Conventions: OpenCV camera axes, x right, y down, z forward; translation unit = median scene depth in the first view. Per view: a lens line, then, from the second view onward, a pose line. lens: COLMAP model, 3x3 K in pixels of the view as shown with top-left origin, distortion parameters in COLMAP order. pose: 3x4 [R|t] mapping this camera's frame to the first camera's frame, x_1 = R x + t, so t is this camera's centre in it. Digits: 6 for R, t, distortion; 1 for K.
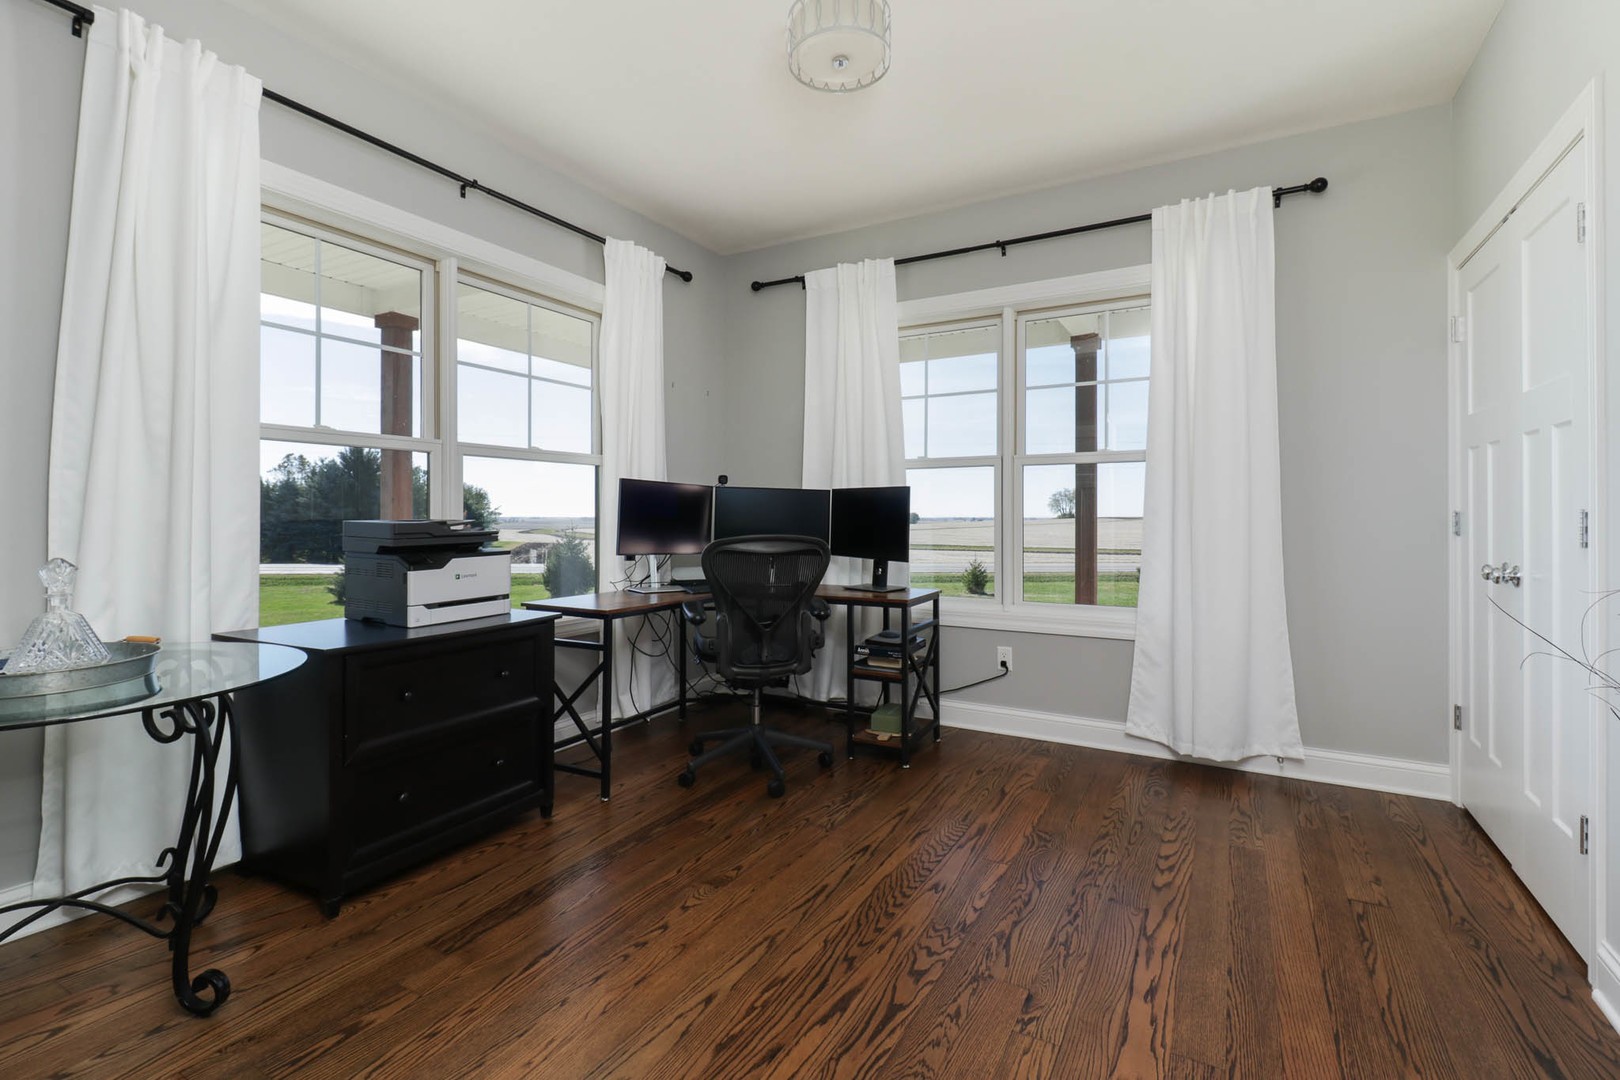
lens RADIAL K [[744.4, 0, 816.2], [0, 744.4, 516.2], [0, 0, 1]] dist [0.002370, -0.009736]
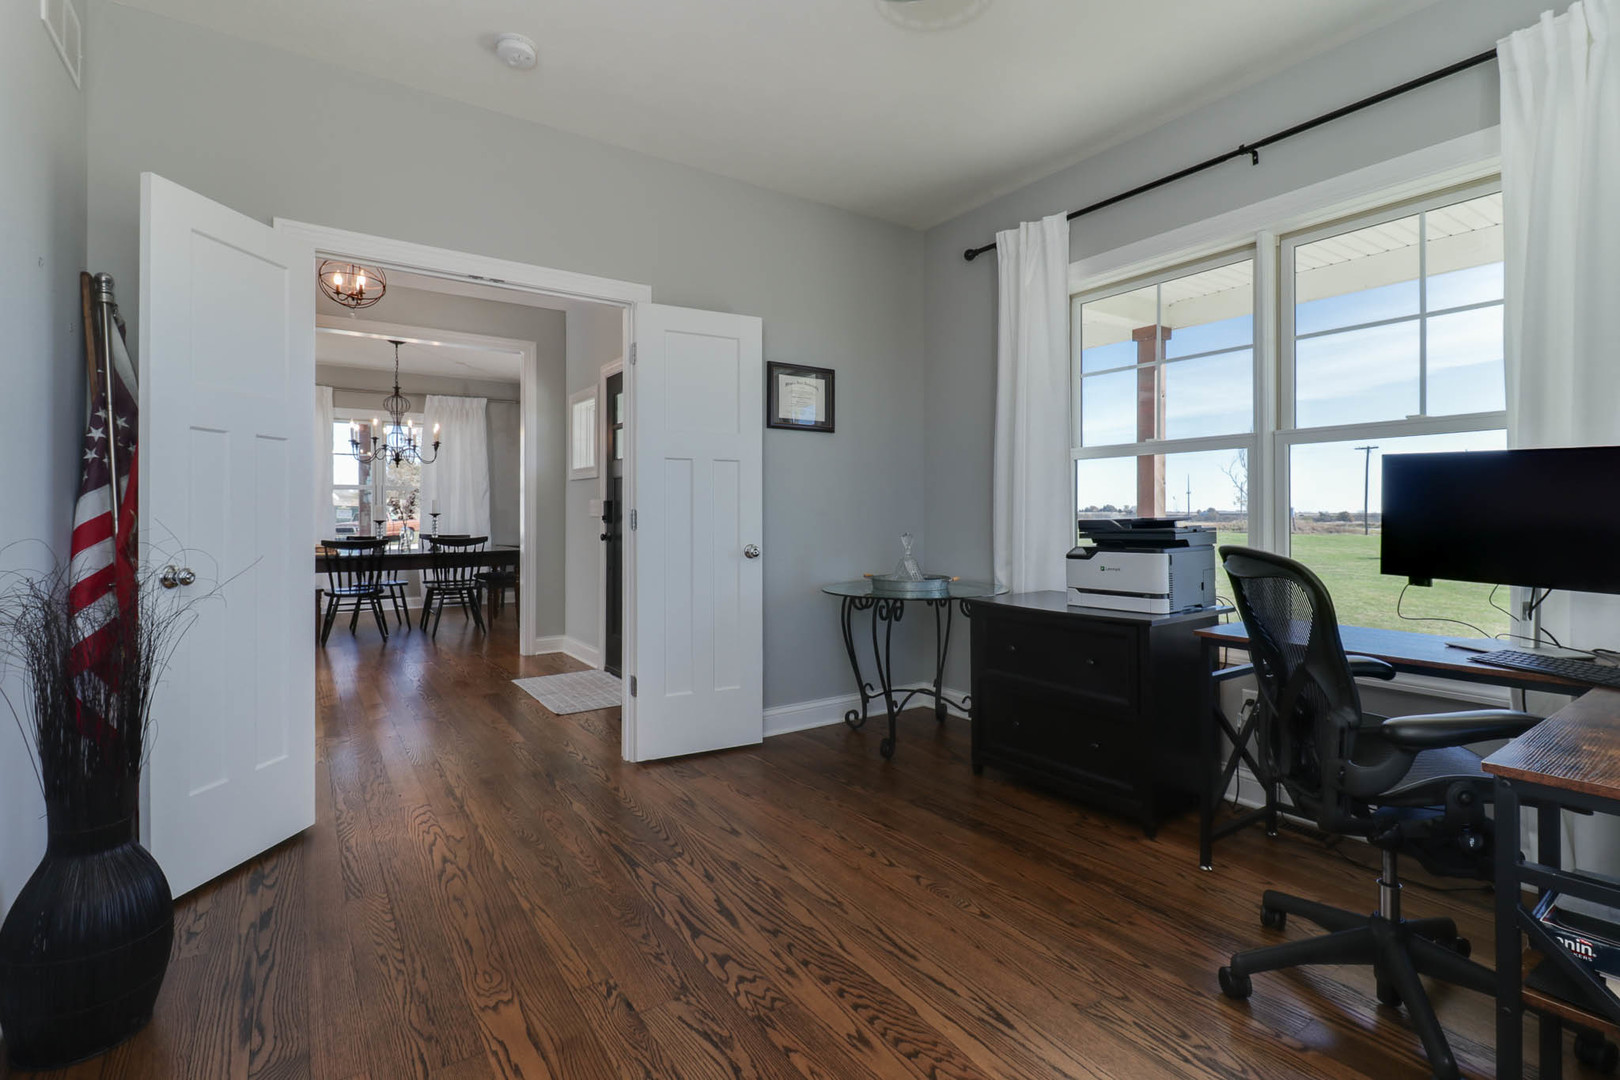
lens RADIAL K [[744.4, 0, 816.2], [0, 744.4, 516.2], [0, 0, 1]] dist [0.002370, -0.009736]
pose [[-0.436843, 0.006365, -0.899515, 0.859207], [-0.003513, 0.999955, 0.008781, -0.009073], [0.899531, 0.006997, -0.436801, 1.335438]]
